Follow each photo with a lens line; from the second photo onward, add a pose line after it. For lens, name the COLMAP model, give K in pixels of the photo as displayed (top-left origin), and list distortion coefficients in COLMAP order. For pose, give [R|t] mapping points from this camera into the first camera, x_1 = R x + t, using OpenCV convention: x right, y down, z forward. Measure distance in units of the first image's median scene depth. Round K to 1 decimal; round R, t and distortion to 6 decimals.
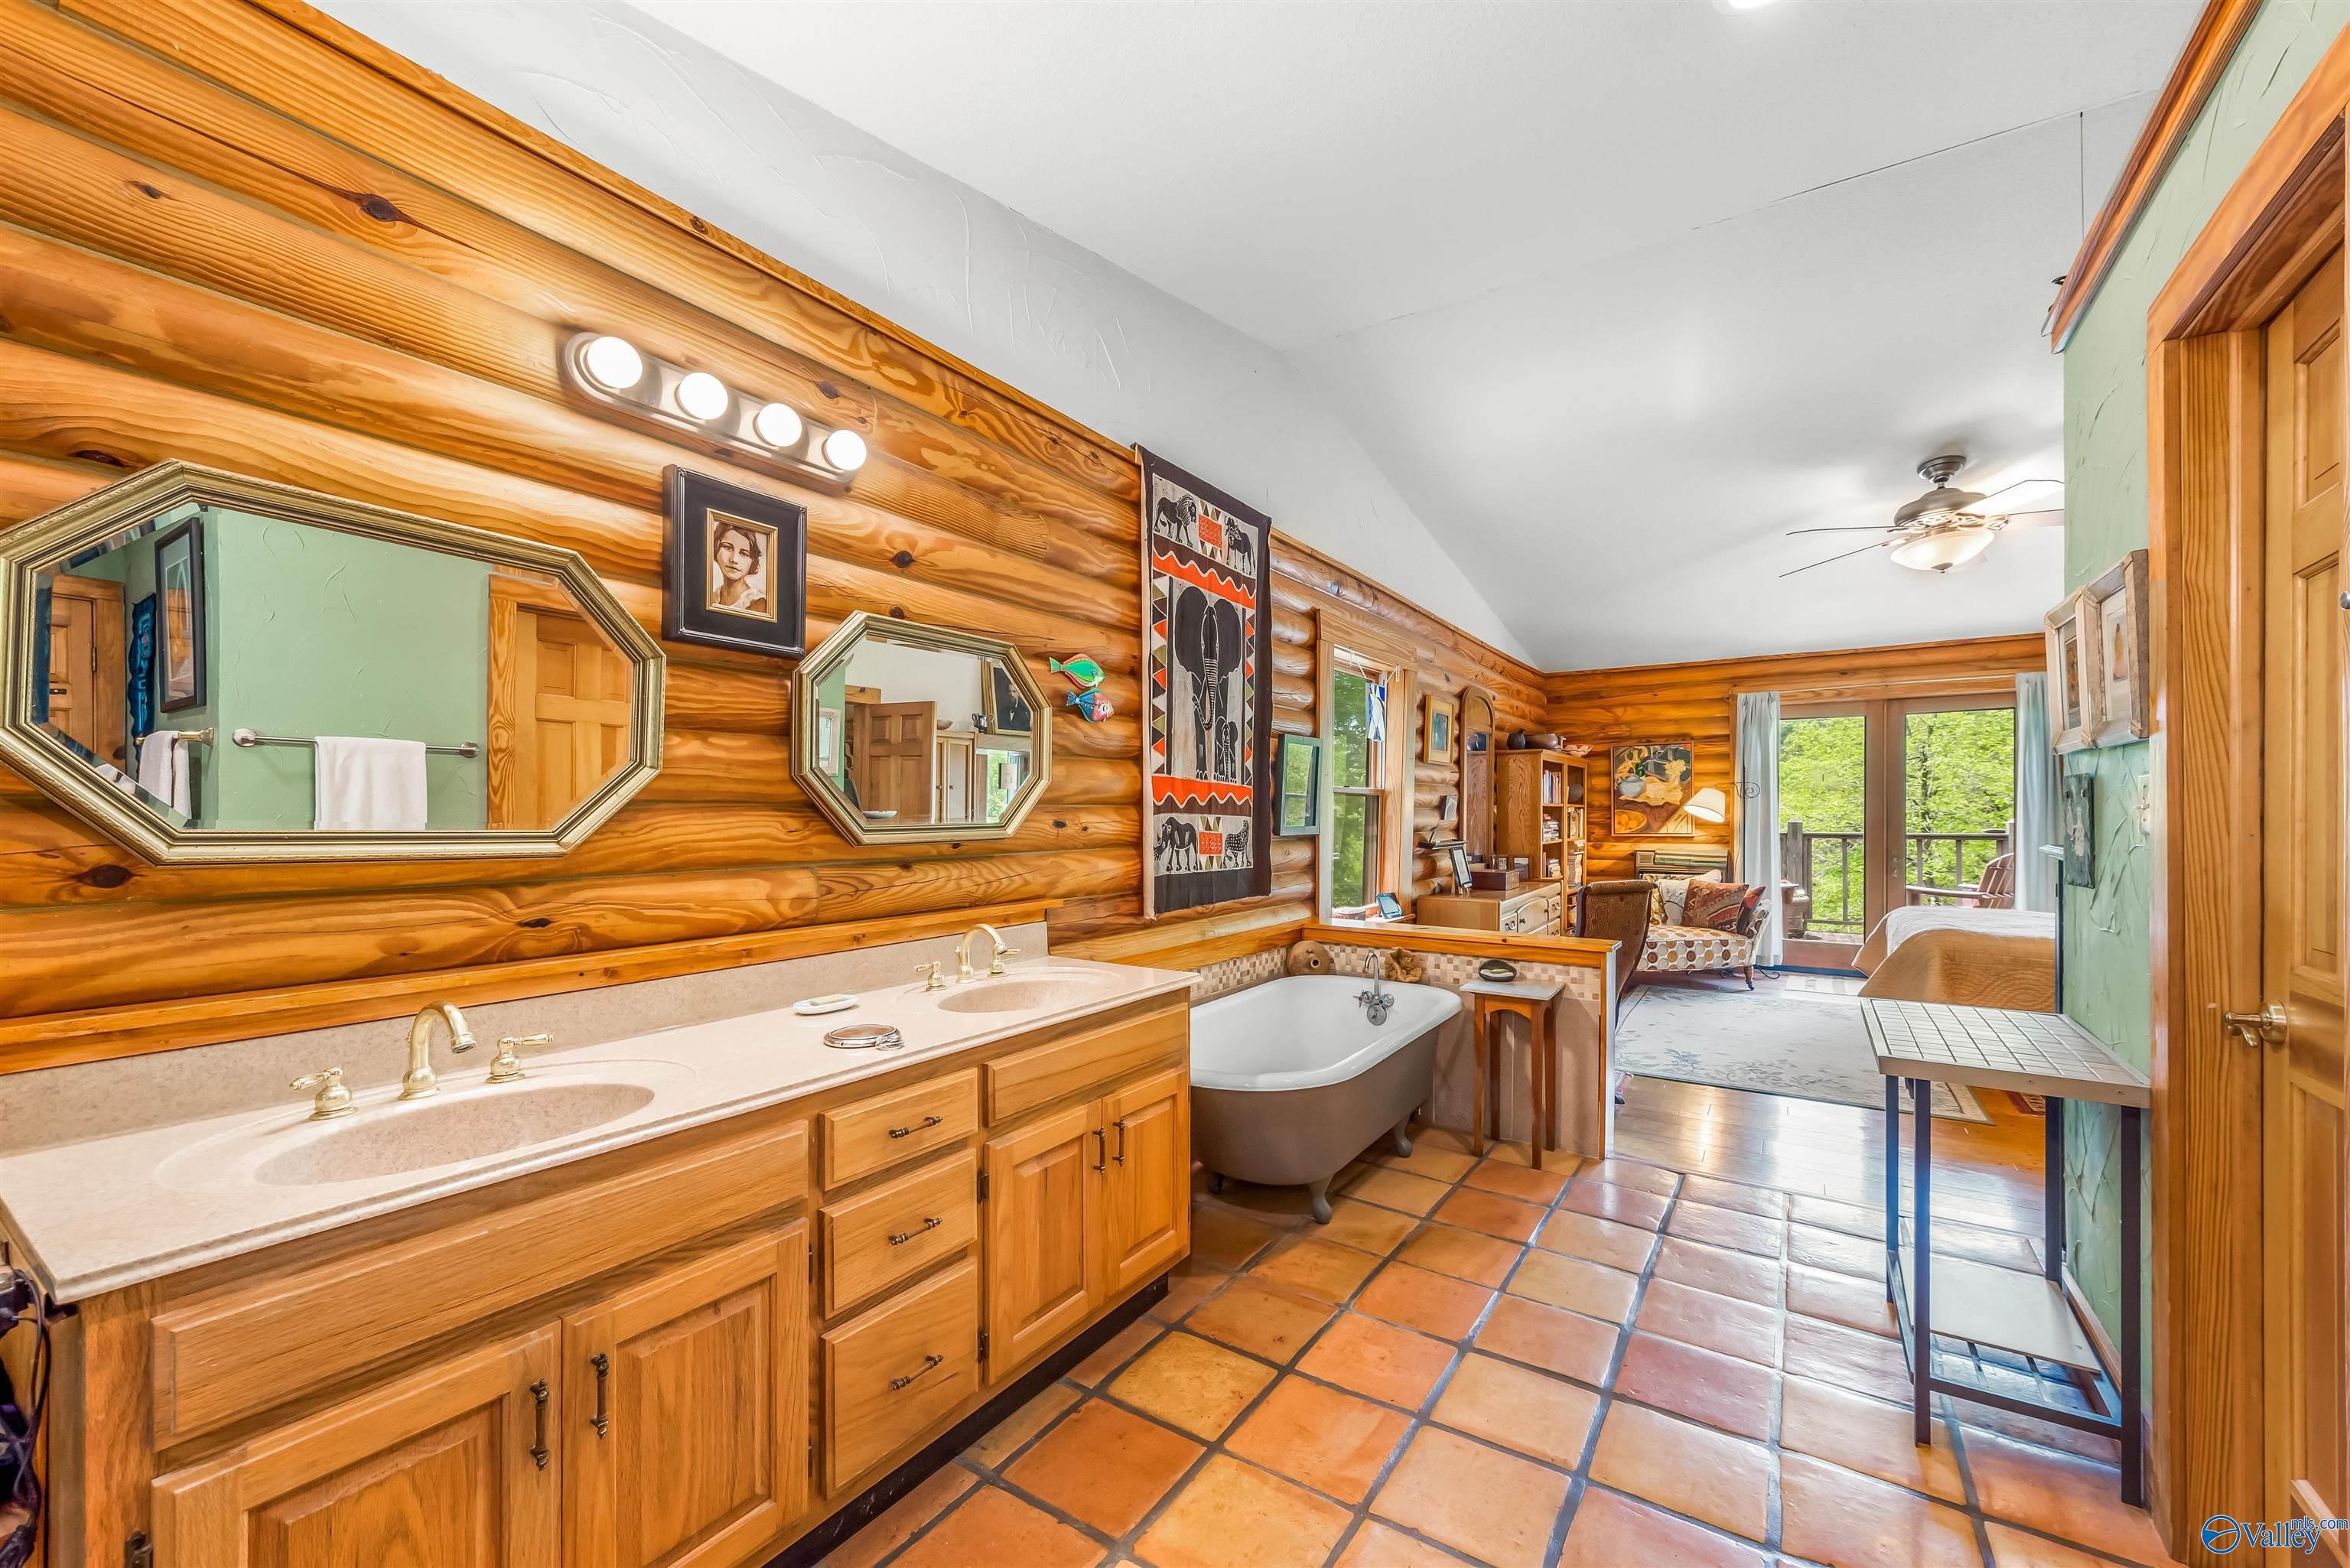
lens RADIAL K [[939.5, 0, 1179.7], [0, 939.5, 825.0], [0, 0, 1]] dist [0.000474, 0.000023]
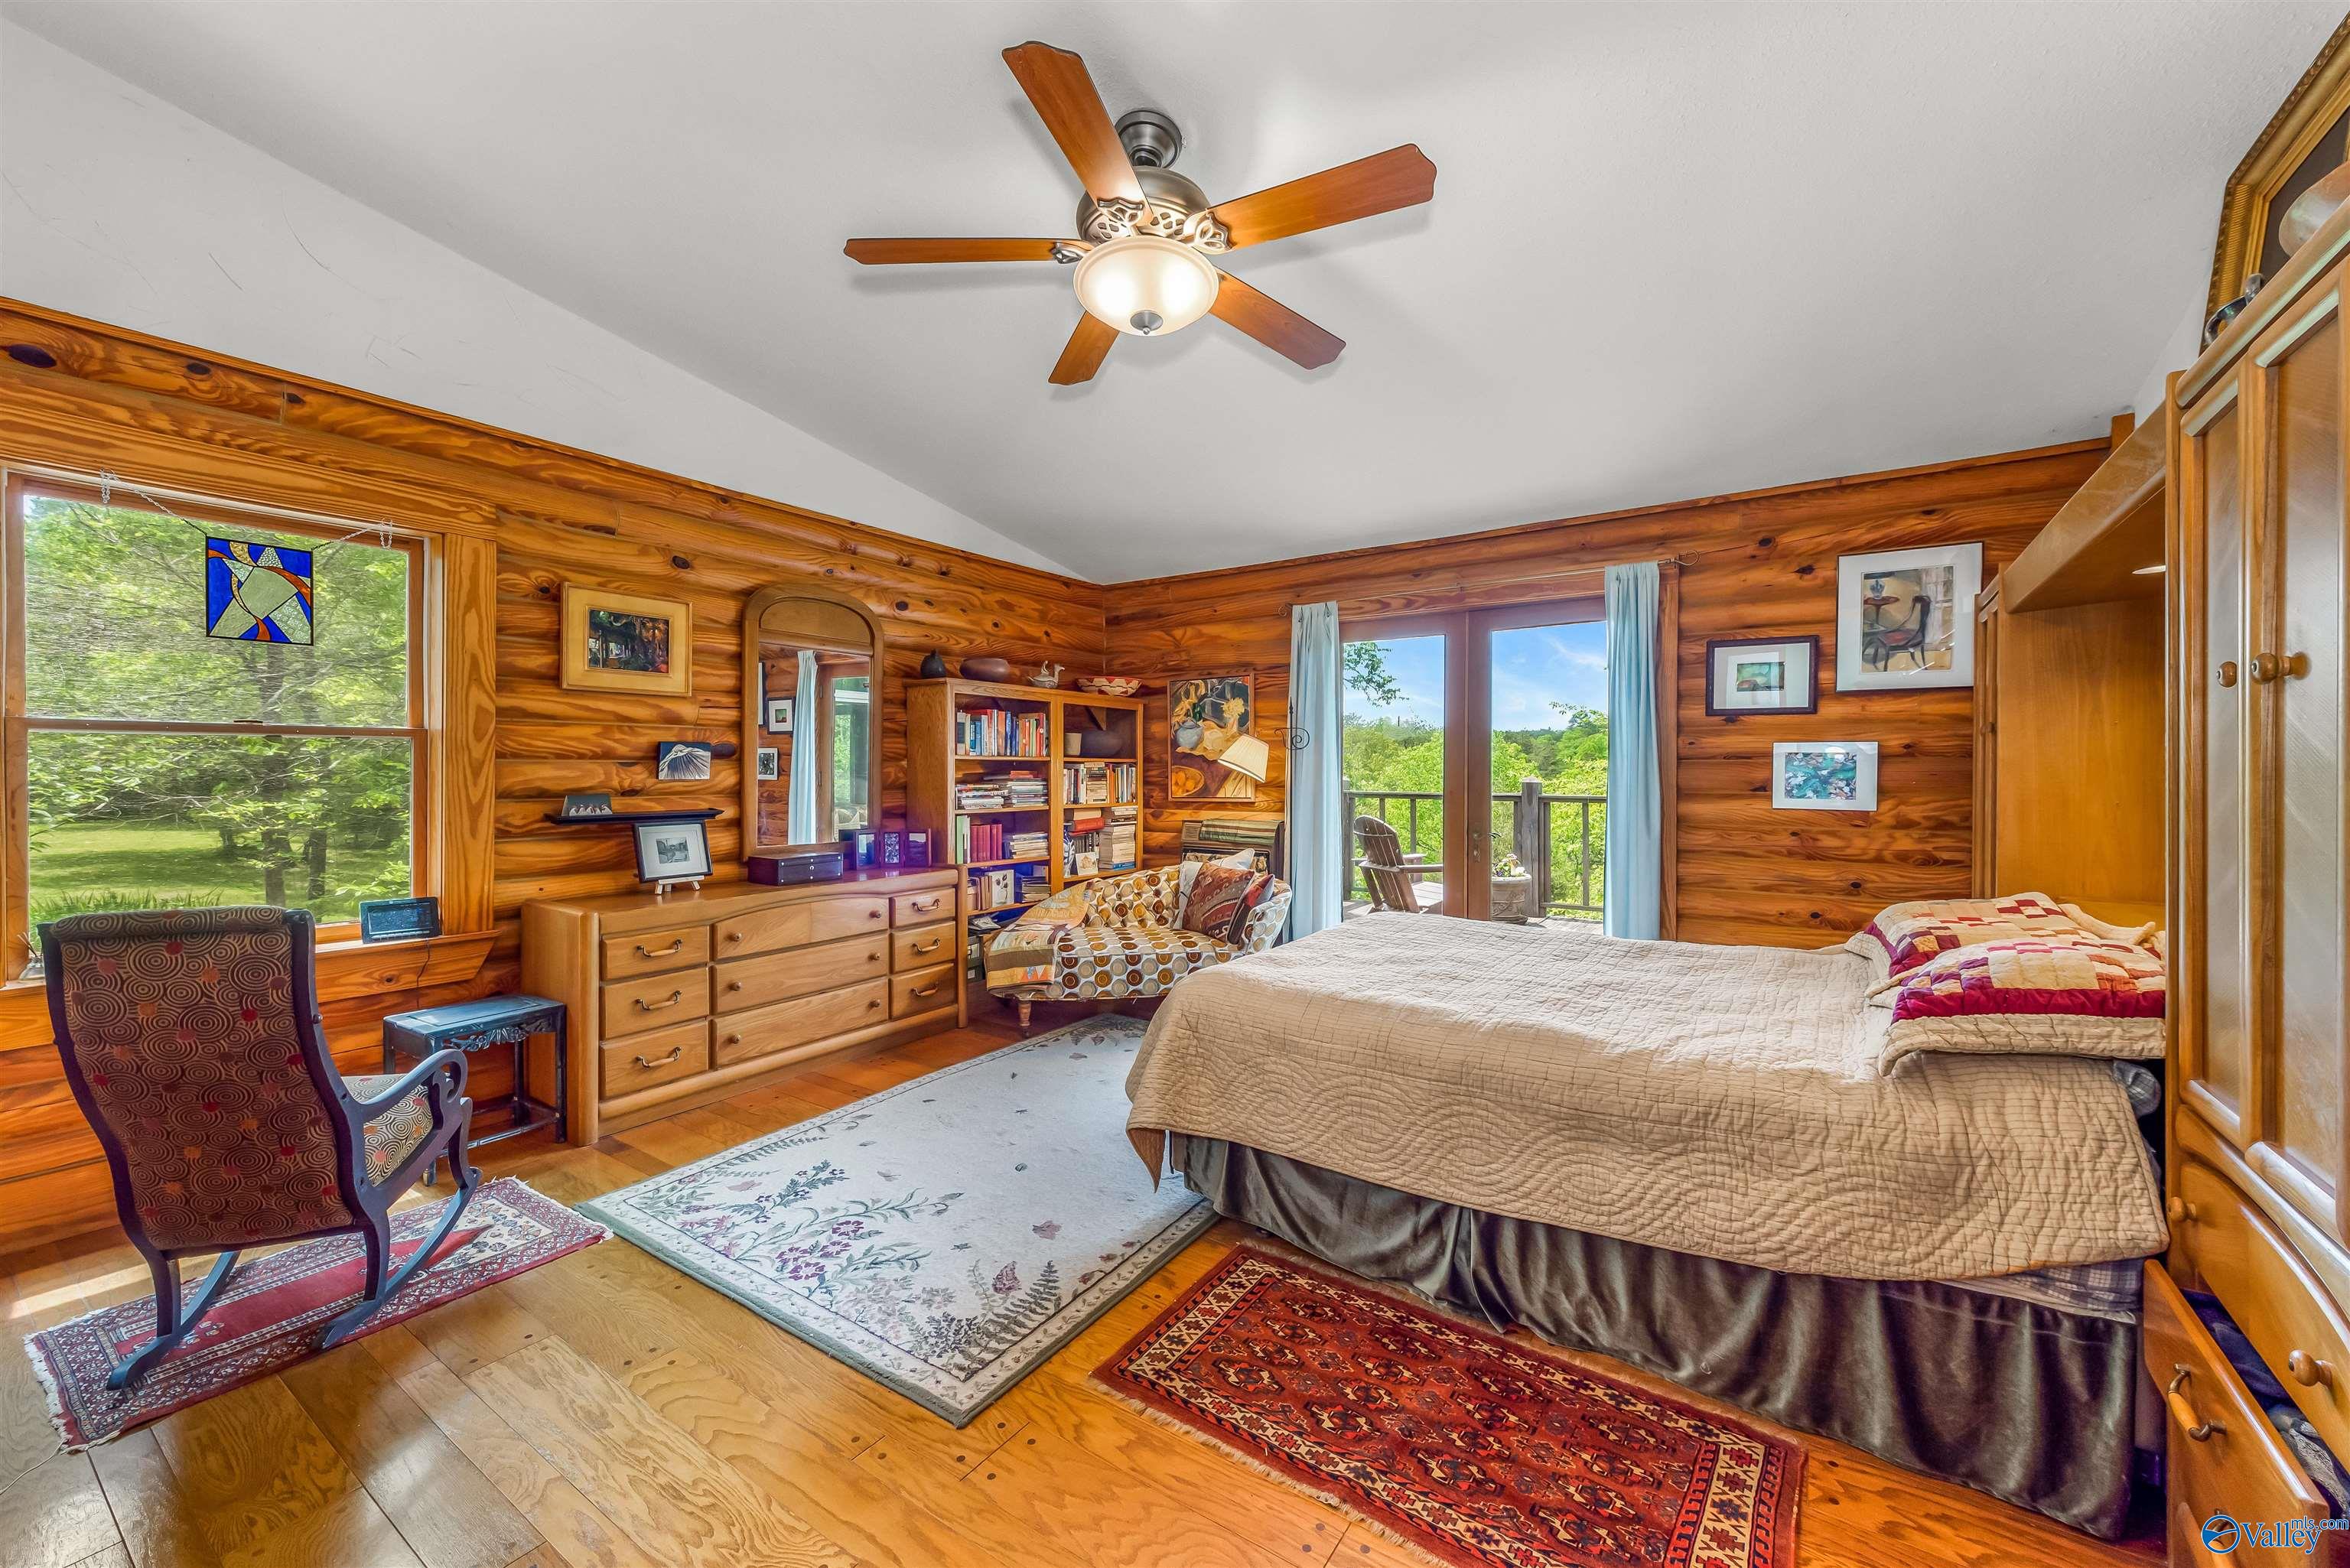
lens RADIAL K [[918.6, 0, 1195.1], [0, 918.6, 806.2], [0, 0, 1]] dist [0.002537, -0.000292]
pose [[0.999985, 0.004300, -0.003262, 0.500006], [-0.004207, 0.999599, 0.028013, -0.004790], [0.003381, -0.027999, 0.999602, 0.276592]]
